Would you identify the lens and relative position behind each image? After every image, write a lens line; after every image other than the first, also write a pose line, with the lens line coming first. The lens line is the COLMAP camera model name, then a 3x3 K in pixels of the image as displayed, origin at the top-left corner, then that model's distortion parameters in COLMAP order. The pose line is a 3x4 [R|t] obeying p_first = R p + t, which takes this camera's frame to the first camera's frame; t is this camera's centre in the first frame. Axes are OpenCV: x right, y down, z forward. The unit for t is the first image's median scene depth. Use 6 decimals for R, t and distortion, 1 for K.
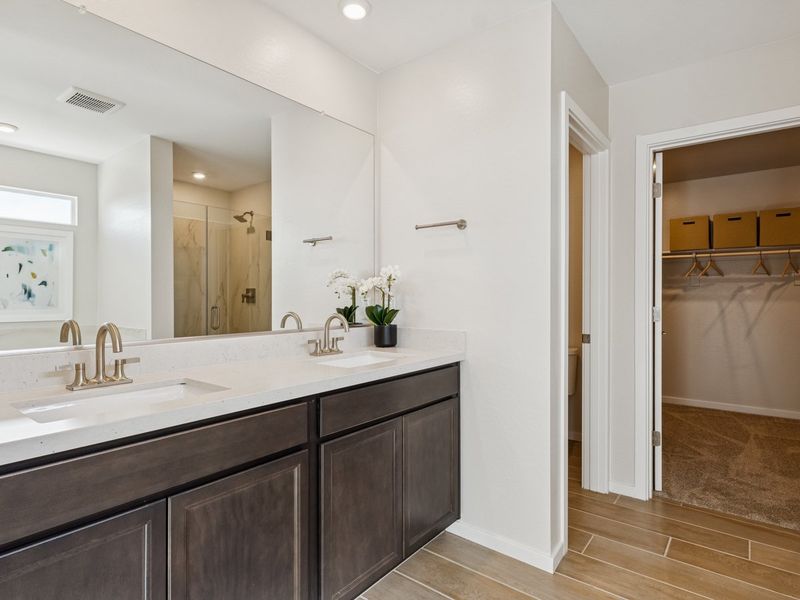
lens RADIAL K [[369.4, 0, 400.0], [0, 369.4, 299.2], [0, 0, 1]] dist [0.000260, -0.000873]
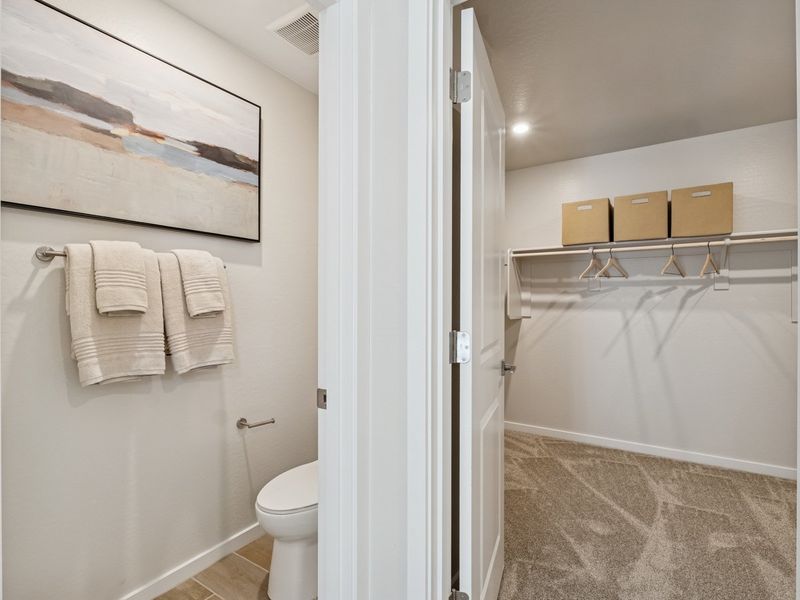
lens RADIAL K [[314.9, 0, 399.2], [0, 314.9, 302.9], [0, 0, 1]] dist [-0.013182, -0.000089]
pose [[0.998684, -0.001723, 0.051248, 0.373432], [0.001702, 0.999998, 0.000469, -0.011780], [-0.051249, -0.000381, 0.998686, 0.380362]]
